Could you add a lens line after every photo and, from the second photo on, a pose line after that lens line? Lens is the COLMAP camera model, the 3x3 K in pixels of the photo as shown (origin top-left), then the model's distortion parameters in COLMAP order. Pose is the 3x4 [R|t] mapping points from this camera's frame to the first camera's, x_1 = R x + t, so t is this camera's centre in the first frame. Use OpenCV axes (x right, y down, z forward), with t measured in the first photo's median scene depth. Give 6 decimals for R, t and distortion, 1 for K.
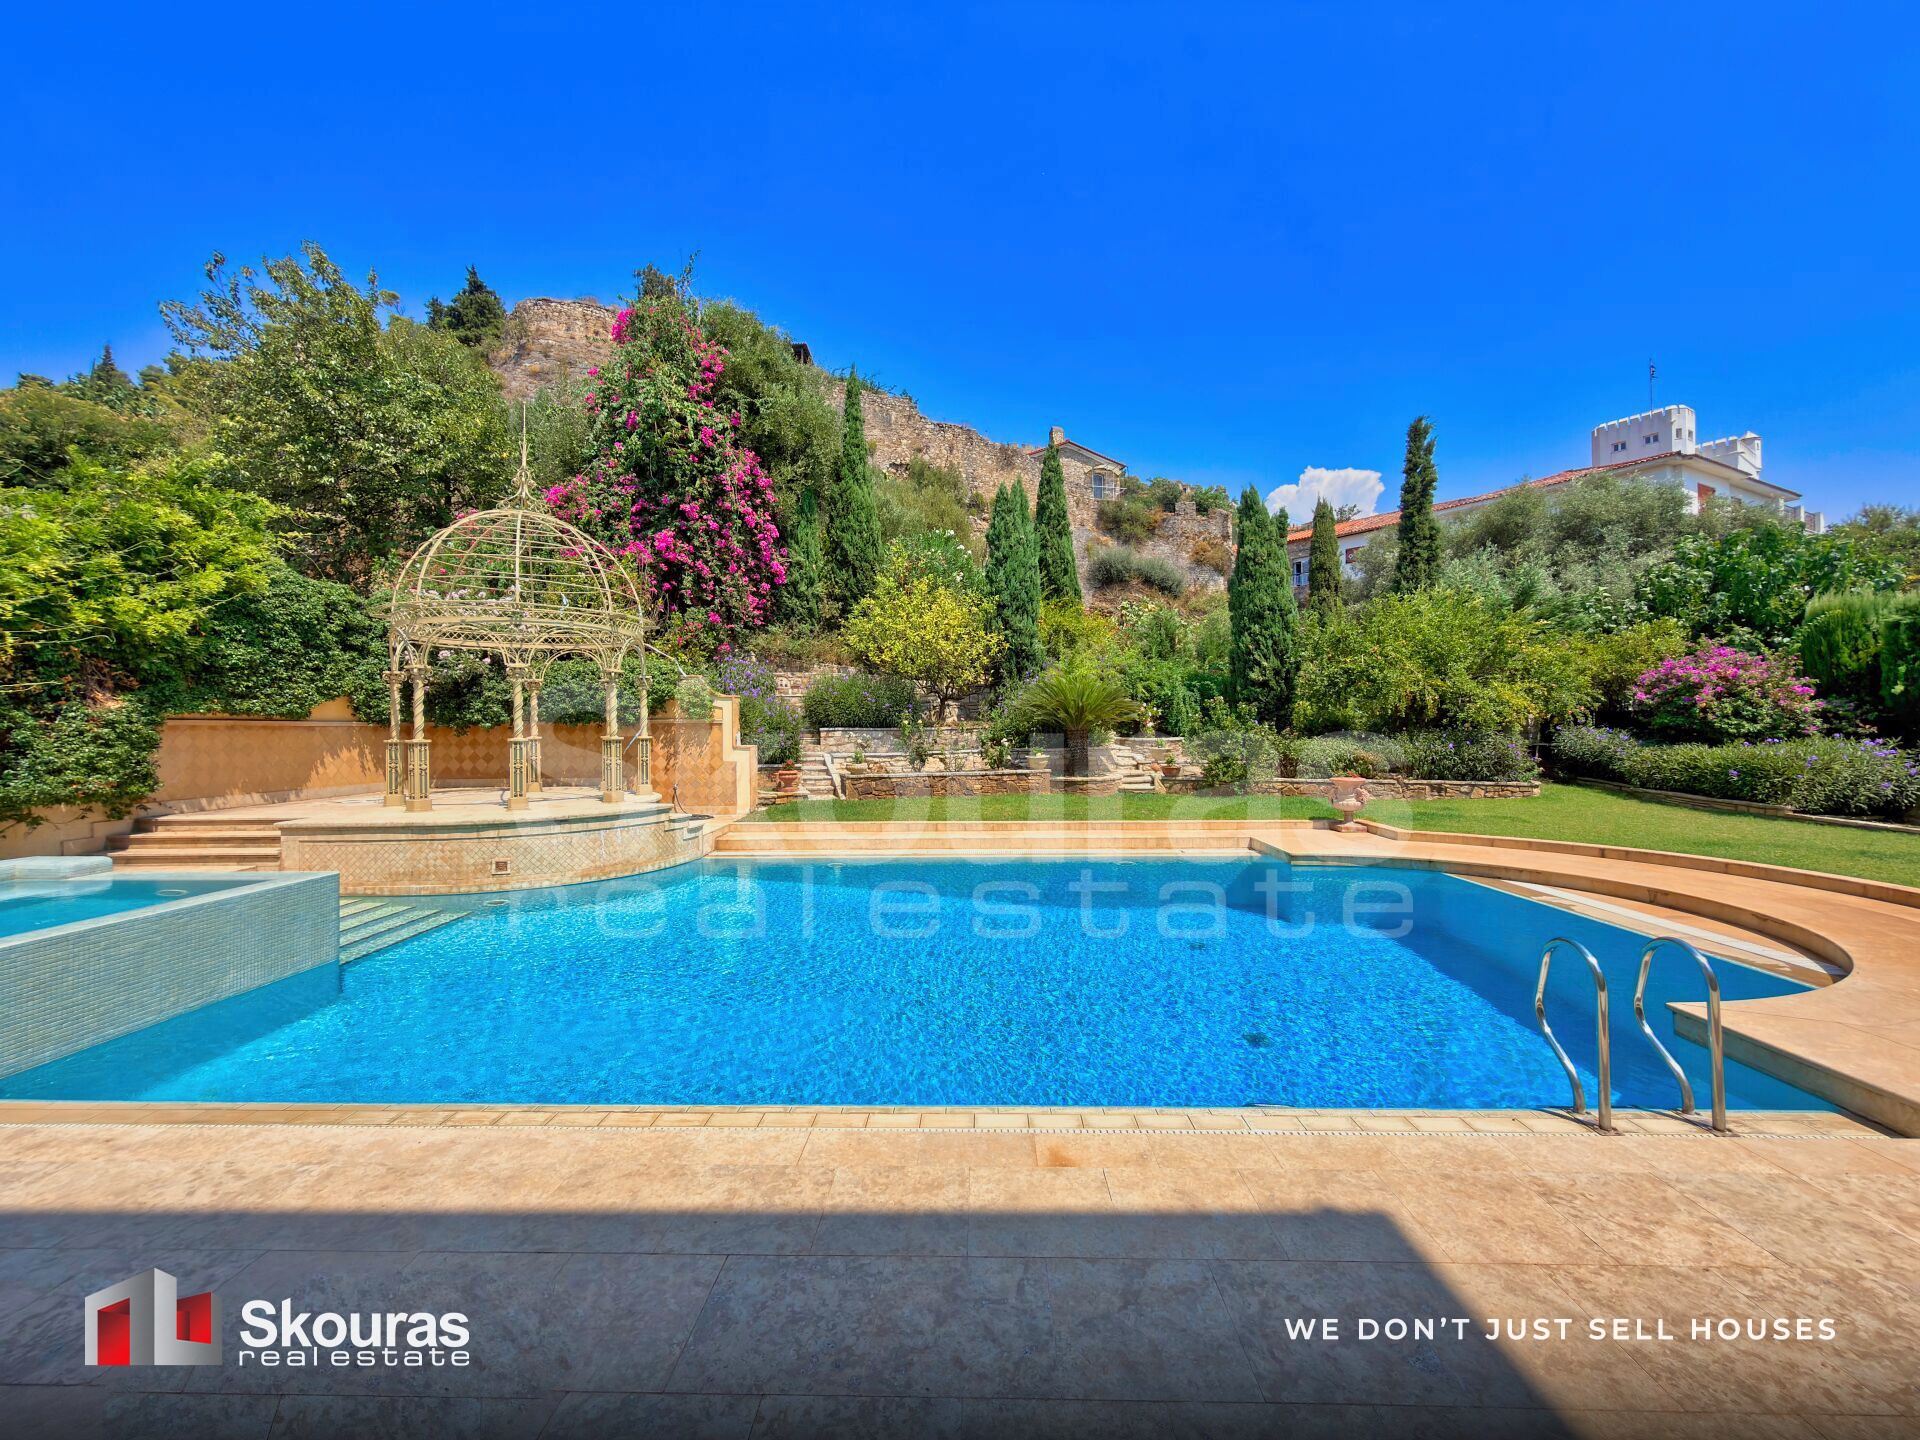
lens RADIAL K [[770.6, 0, 956.4], [0, 770.6, 710.5], [0, 0, 1]] dist [0.001529, -0.000258]
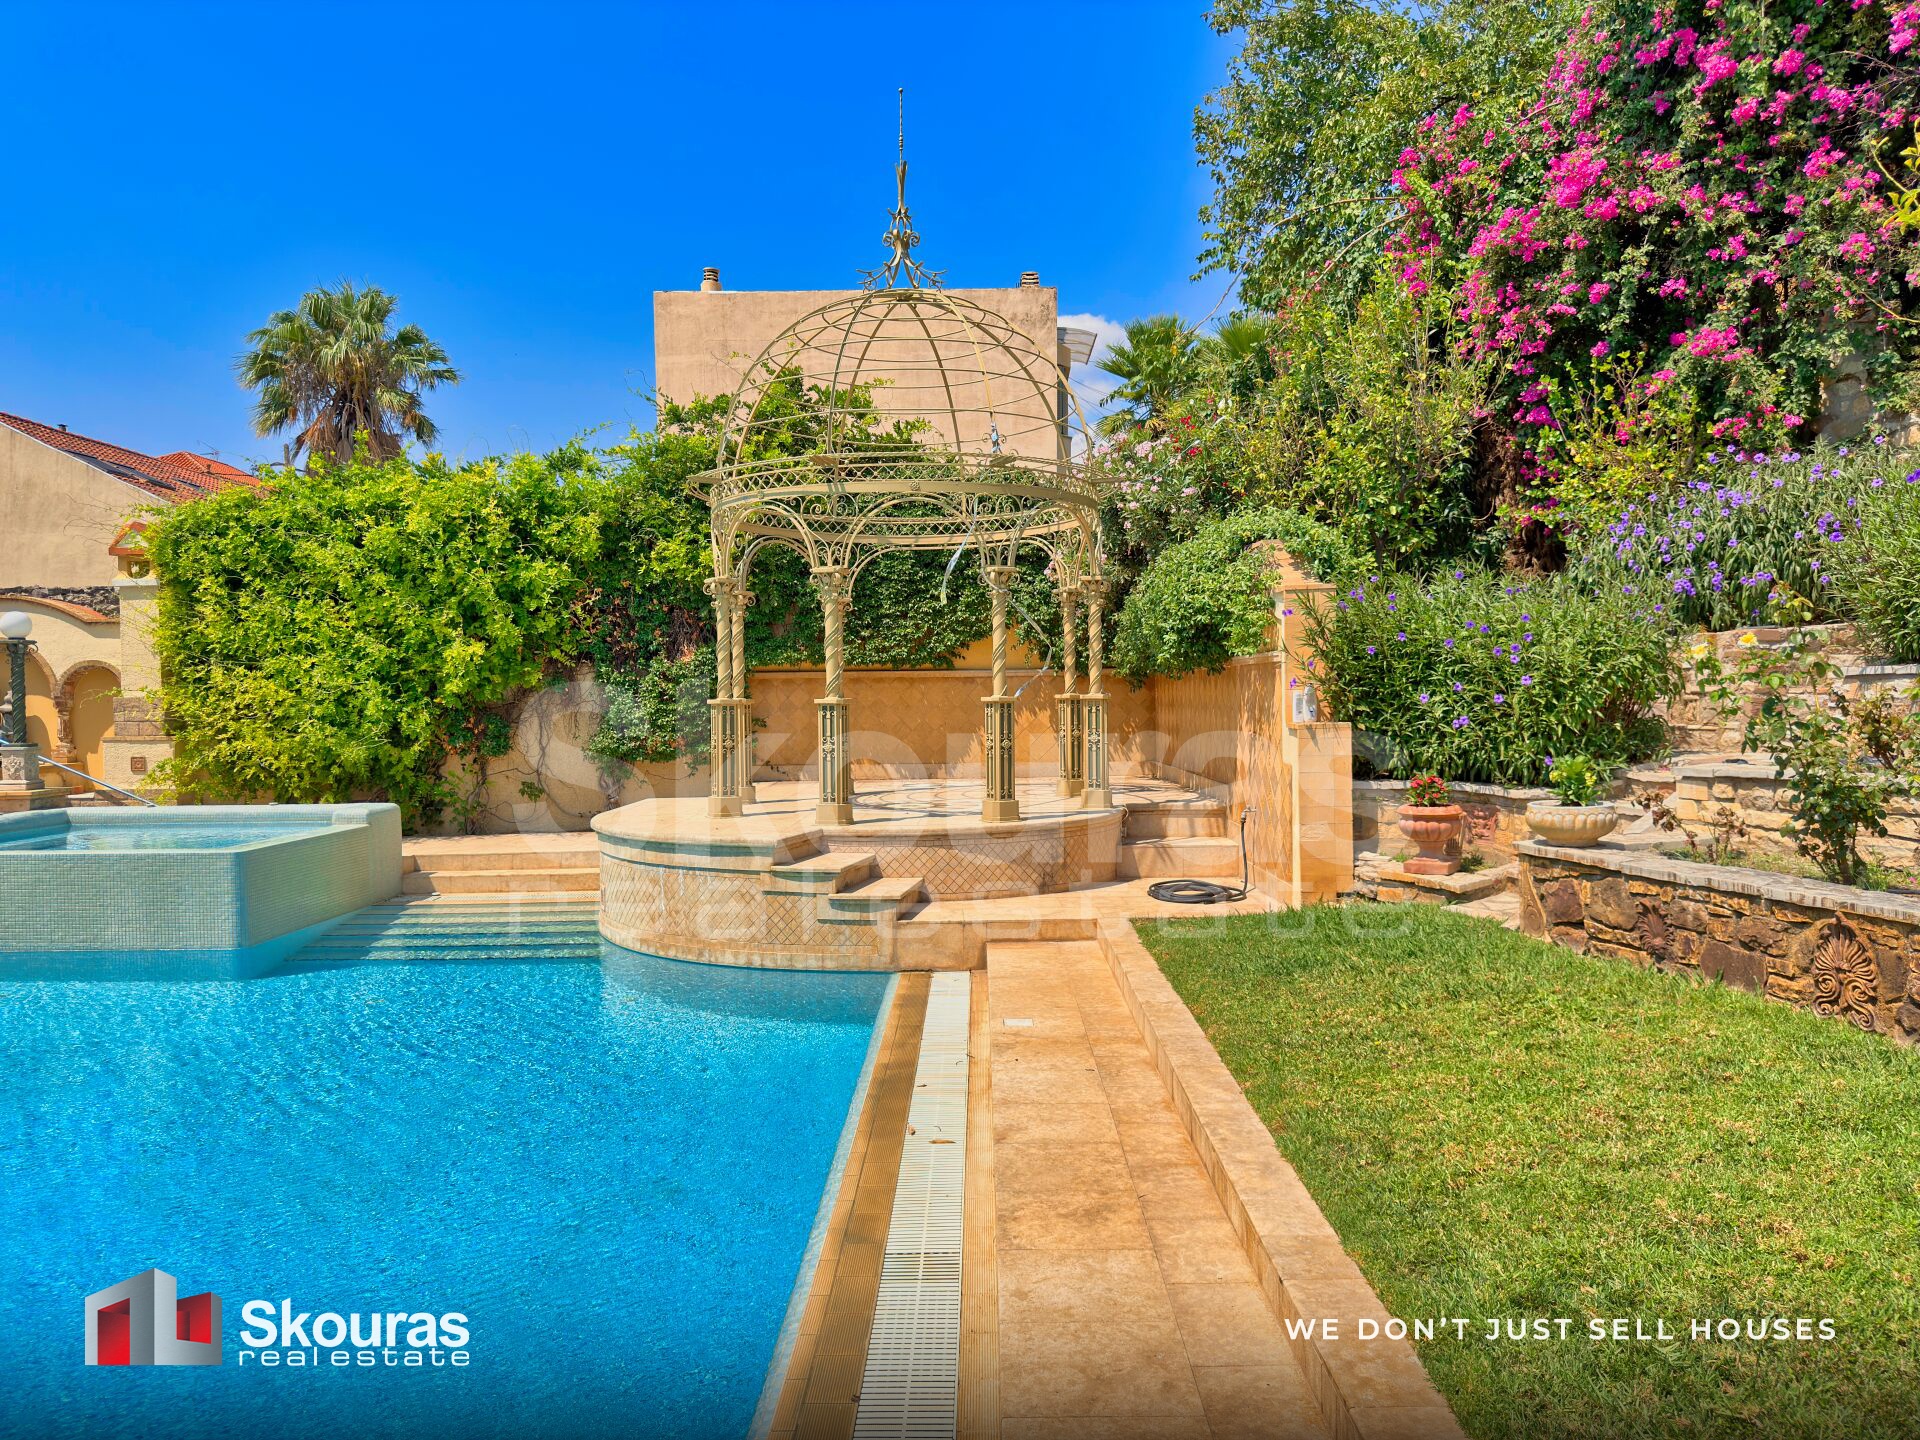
lens RADIAL K [[1360.4, 0, 962.3], [0, 1360.4, 715.7], [0, 0, 1]] dist [0.005617, 0.000873]
pose [[0.012994, 0.023249, -0.999645, 0.270070], [0.033736, 0.999150, 0.023676, 0.016686], [0.999346, -0.034032, 0.012198, 0.637758]]
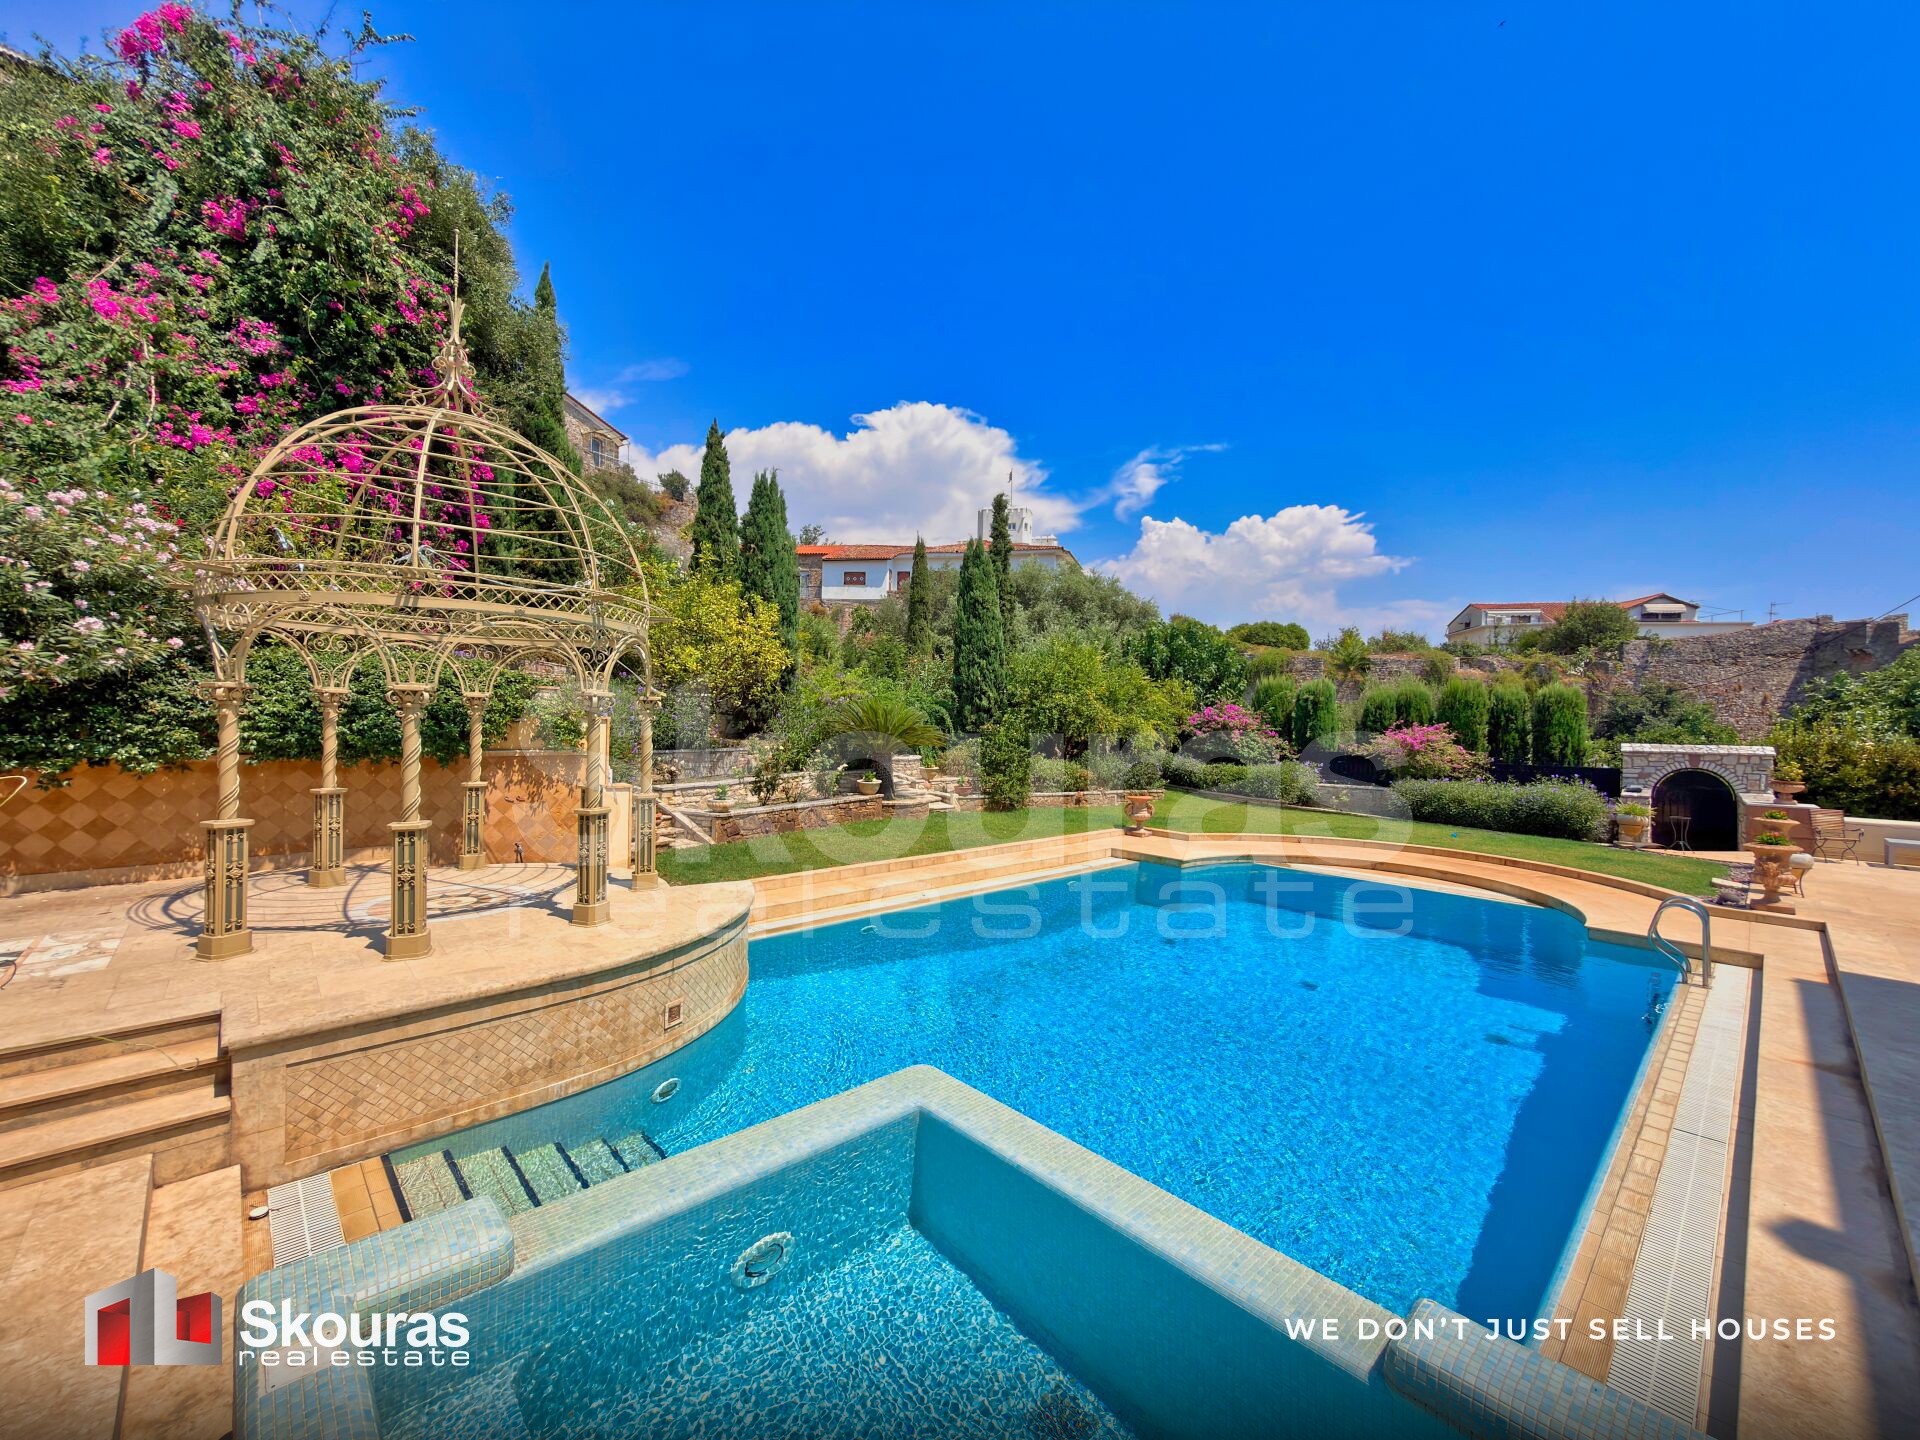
lens RADIAL K [[767.0, 0, 963.5], [0, 767.0, 721.4], [0, 0, 1]] dist [-0.000600, -0.000370]
pose [[0.704221, 0.021628, 0.709652, -0.432243], [-0.043443, 0.998976, 0.012665, -0.030048], [-0.708651, -0.039748, 0.704439, 0.188659]]
